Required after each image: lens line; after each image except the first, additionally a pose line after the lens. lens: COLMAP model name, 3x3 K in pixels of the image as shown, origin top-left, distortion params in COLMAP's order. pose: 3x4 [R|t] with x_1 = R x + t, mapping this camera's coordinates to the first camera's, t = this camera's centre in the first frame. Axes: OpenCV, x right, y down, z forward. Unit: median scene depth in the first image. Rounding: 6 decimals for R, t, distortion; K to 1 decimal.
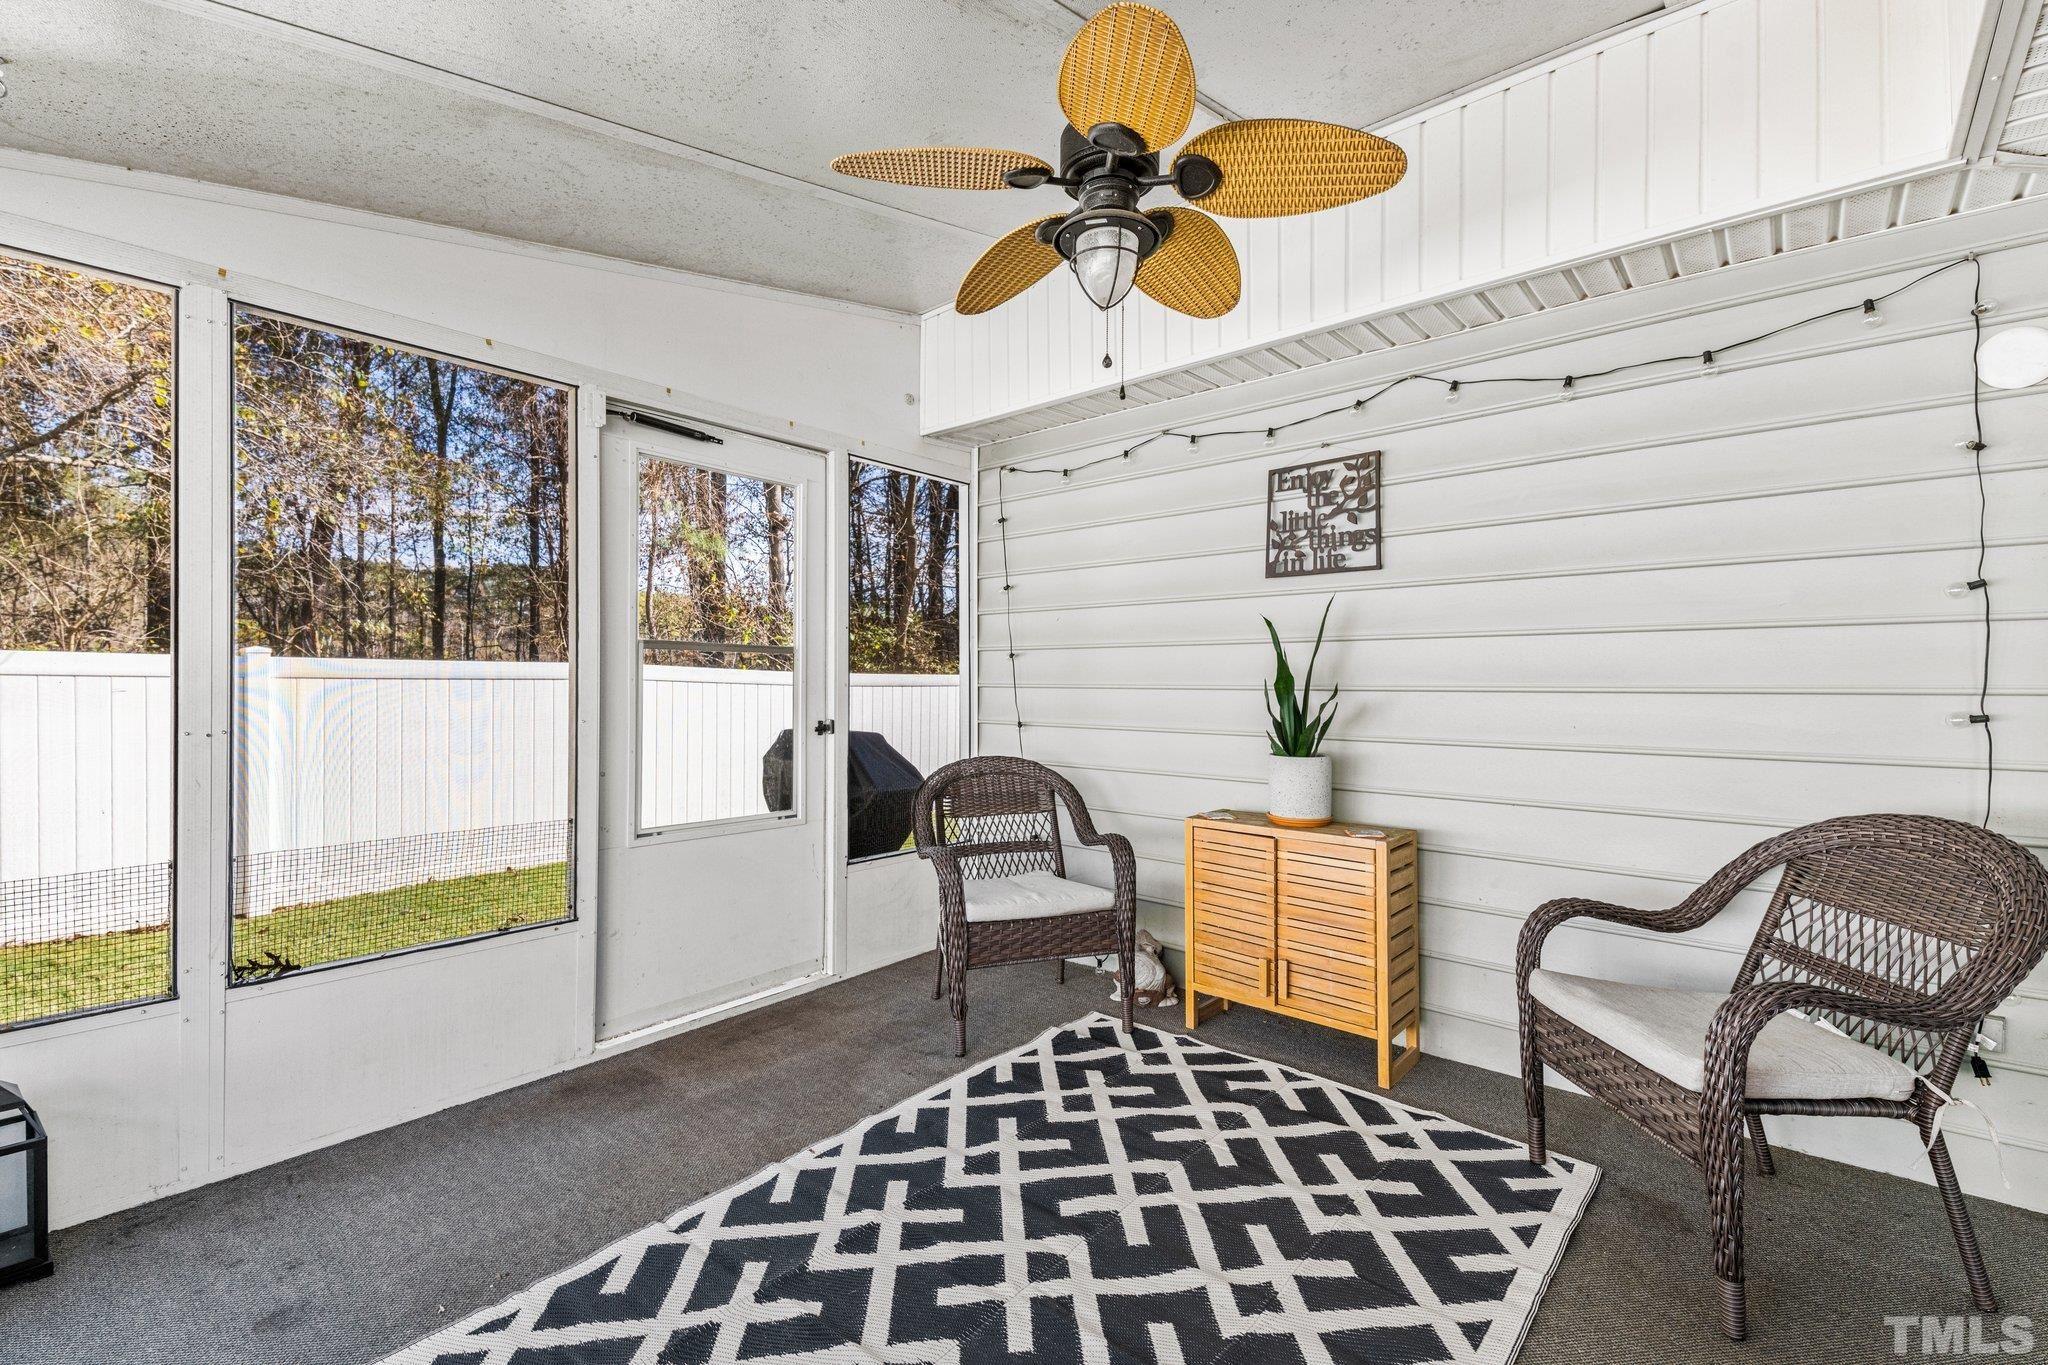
lens RADIAL K [[882.3, 0, 1027.2], [0, 882.3, 673.4], [0, 0, 1]] dist [0.037935, -0.017417]
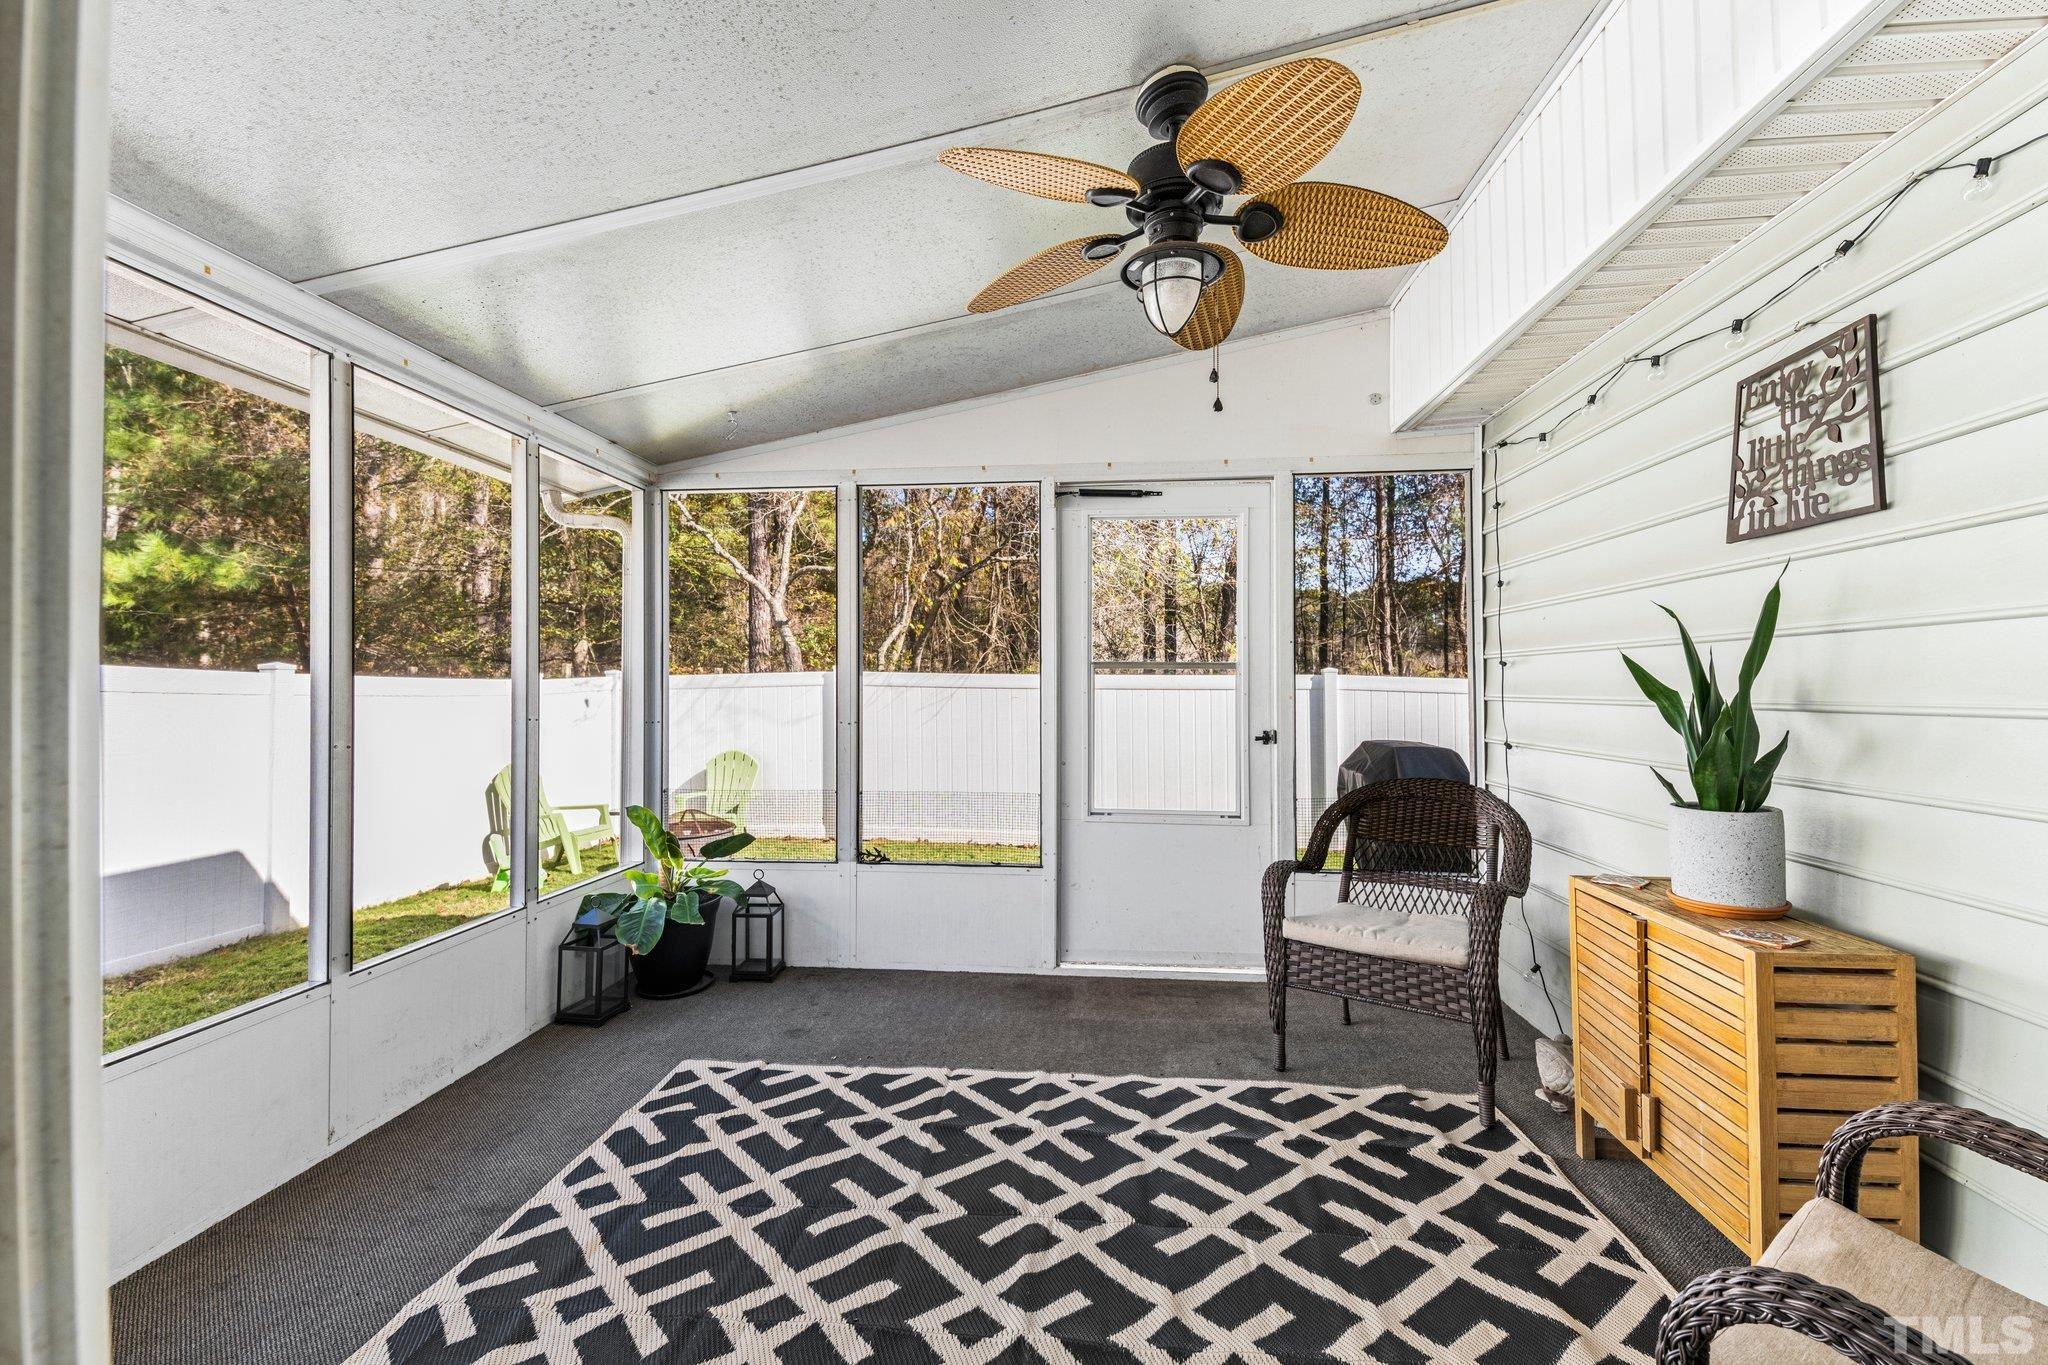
lens RADIAL K [[882.3, 0, 1027.2], [0, 882.3, 673.4], [0, 0, 1]] dist [0.037935, -0.017417]
pose [[0.575959, -0.016246, -0.817317, 0.573283], [0.008883, 0.999868, -0.013615, -0.004601], [0.817430, 0.000581, 0.576027, 0.186168]]
